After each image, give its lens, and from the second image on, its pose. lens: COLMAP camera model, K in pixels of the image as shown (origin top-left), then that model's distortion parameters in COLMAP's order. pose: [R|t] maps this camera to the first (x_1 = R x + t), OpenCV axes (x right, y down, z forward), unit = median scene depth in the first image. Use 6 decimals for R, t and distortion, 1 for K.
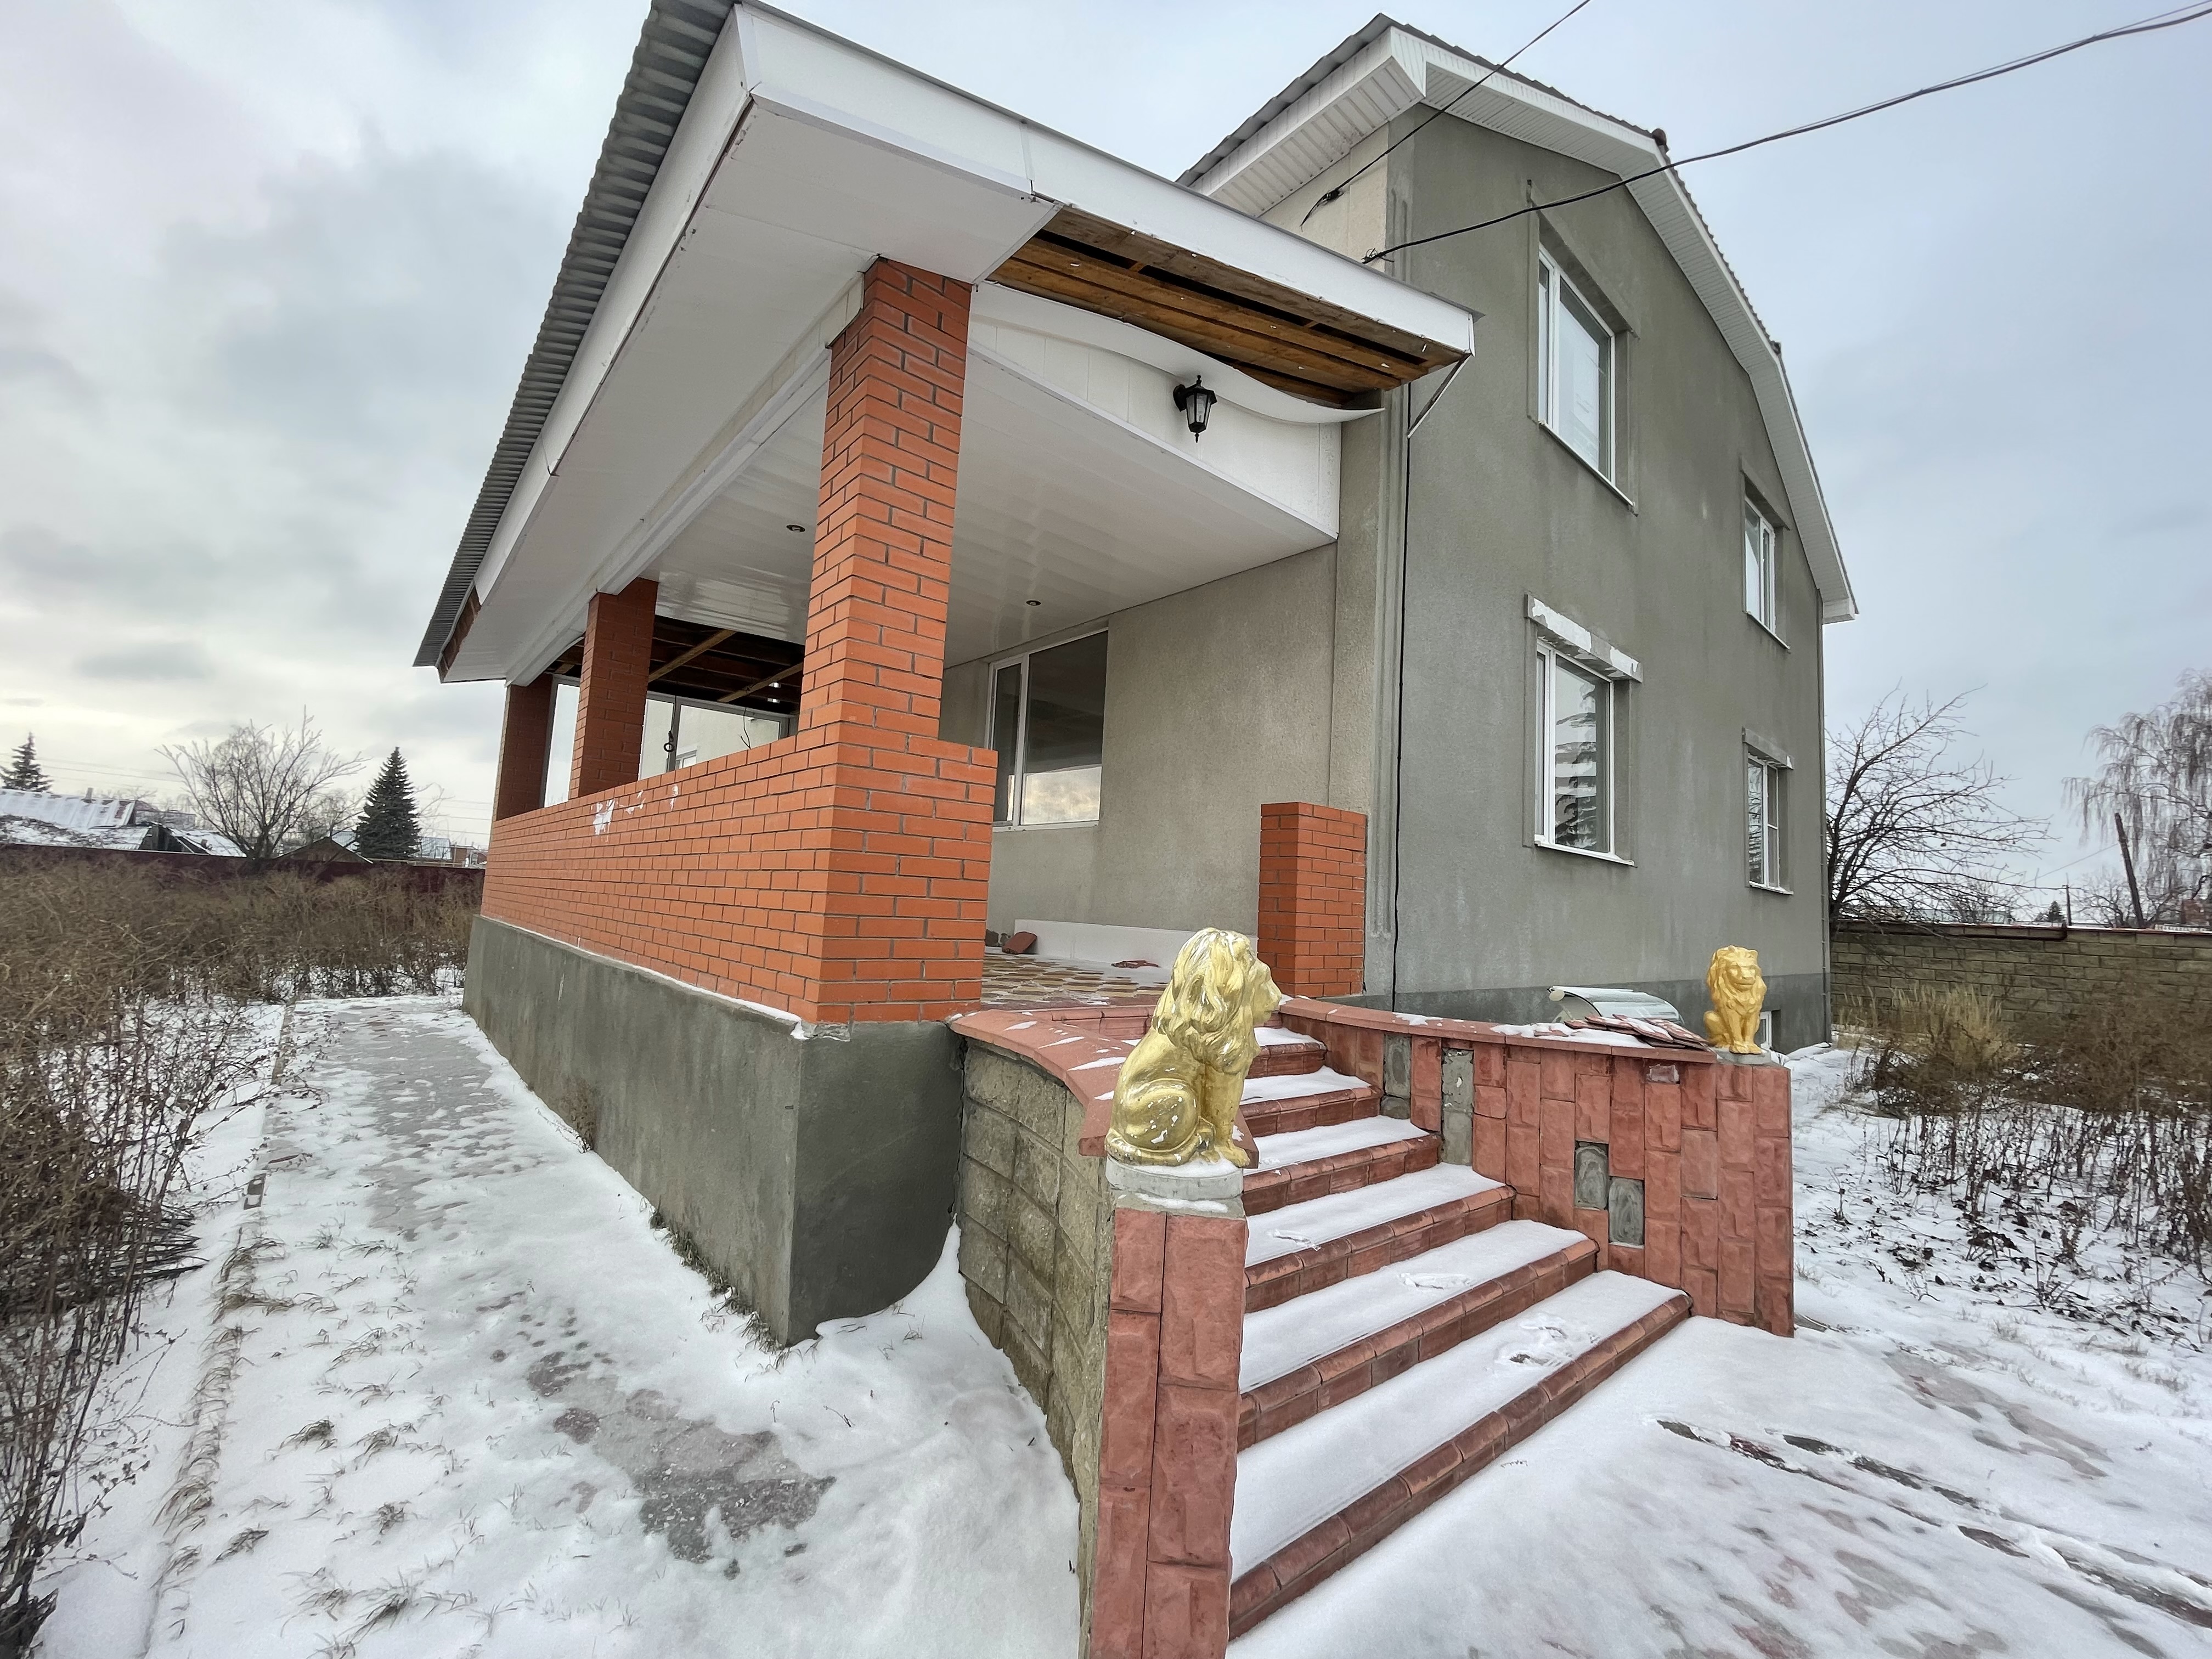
lens RADIAL K [[892.6, 0, 1114.7], [0, 892.6, 829.1], [0, 0, 1]] dist [-0.003341, 0.000094]
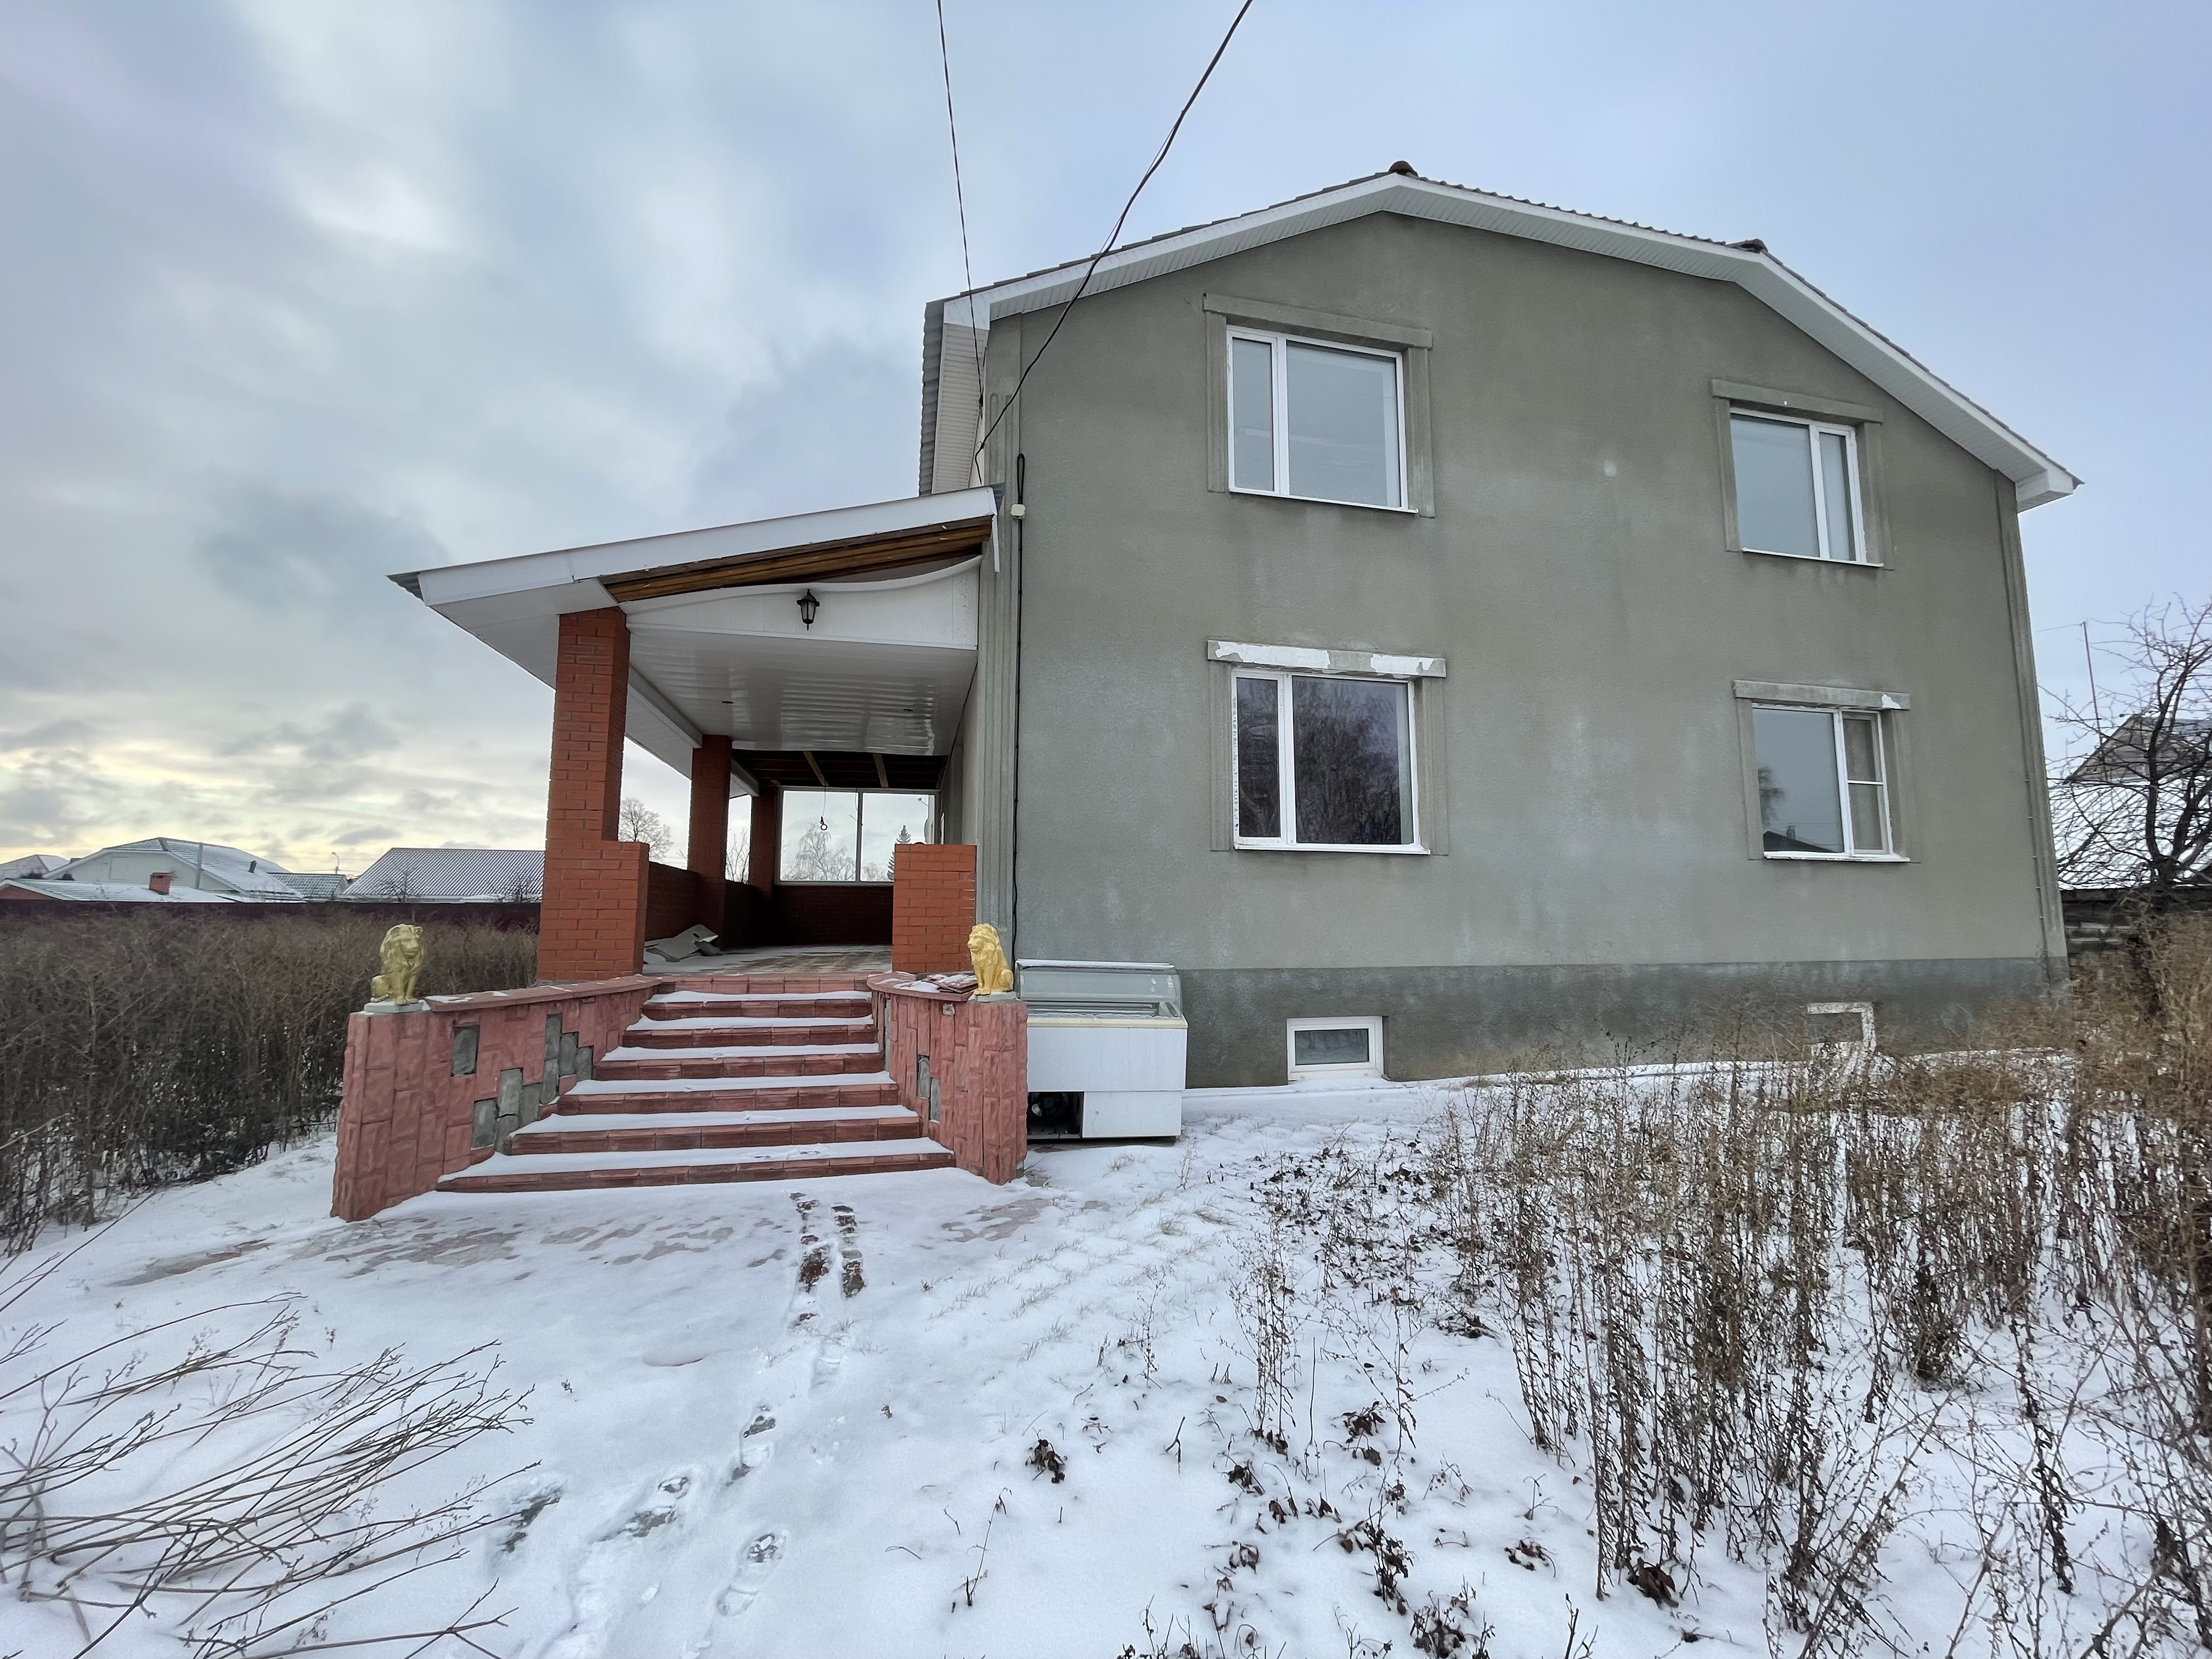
lens RADIAL K [[892.6, 0, 1107.2], [0, 892.6, 832.1], [0, 0, 1]] dist [-0.003341, 0.000094]
pose [[0.877420, -0.102106, -0.468730, 1.922749], [0.086421, 0.994744, -0.054918, 0.099259], [0.471874, 0.007678, 0.881632, -0.253262]]
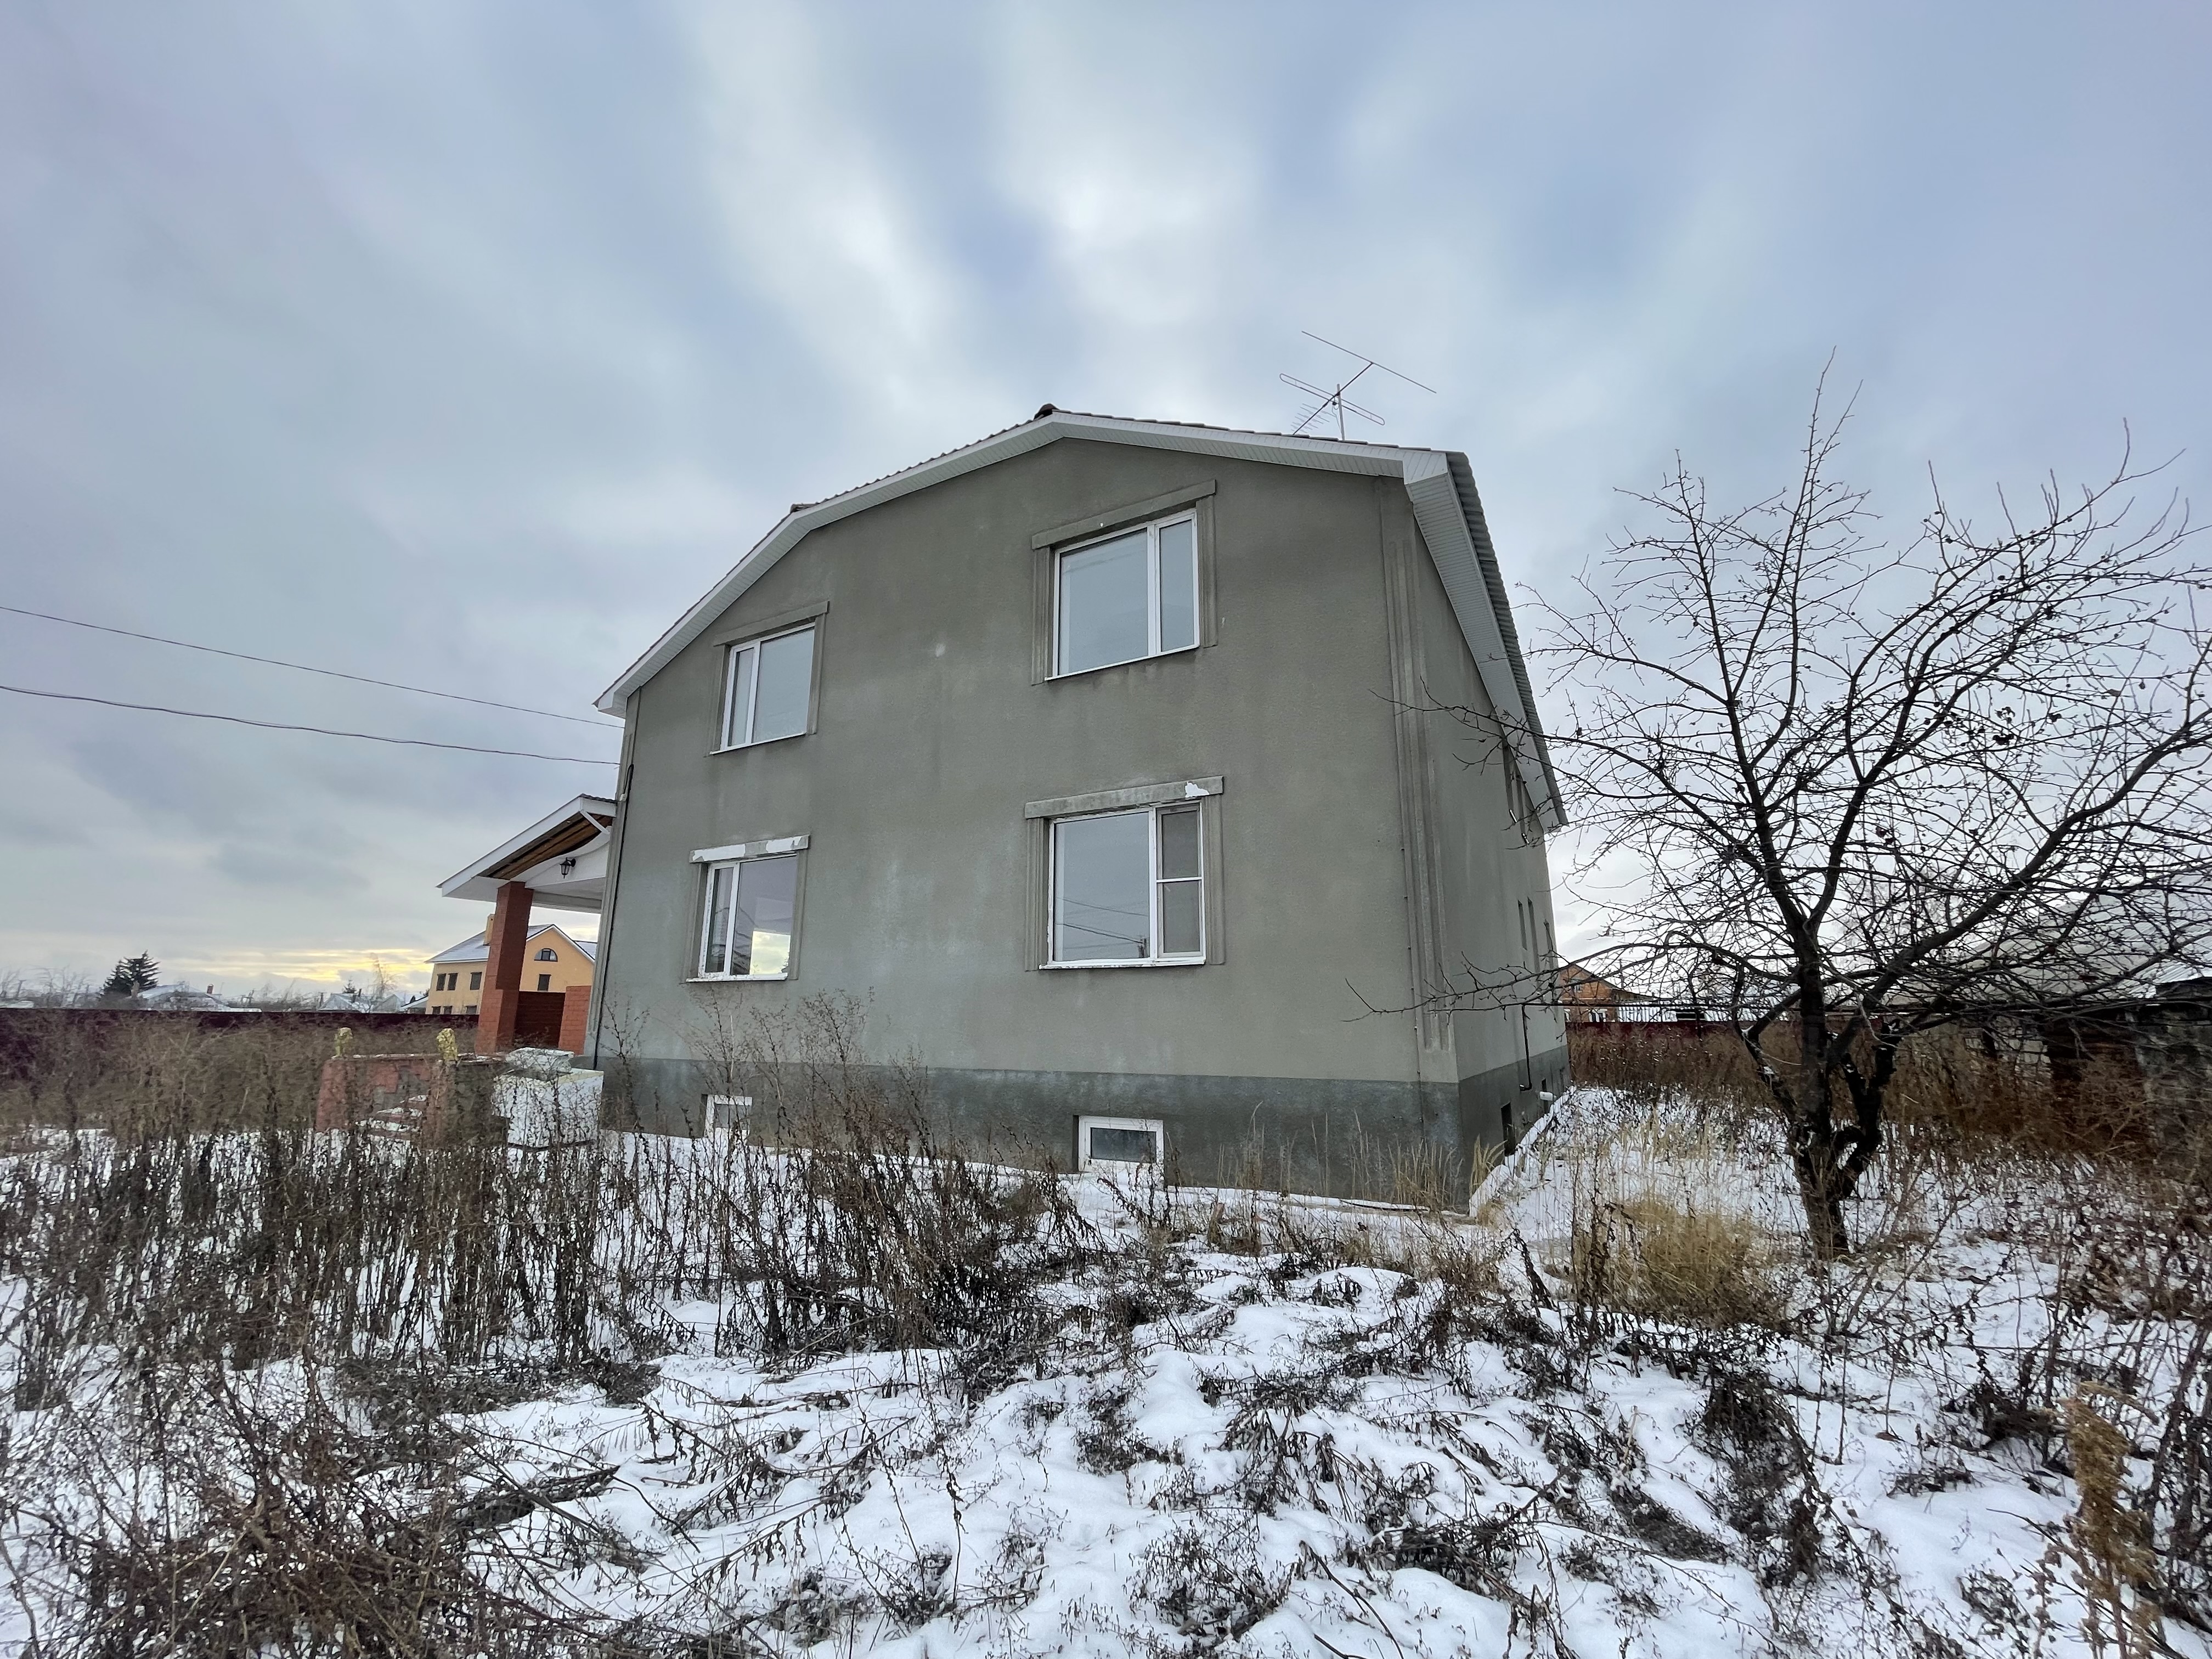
lens RADIAL K [[892.6, 0, 1120.0], [0, 892.6, 827.8], [0, 0, 1]] dist [-0.003341, 0.000094]
pose [[0.327584, -0.252782, -0.910379, 5.554392], [0.093596, 0.967488, -0.234961, 0.499754], [0.940175, -0.008239, 0.340593, 2.660326]]
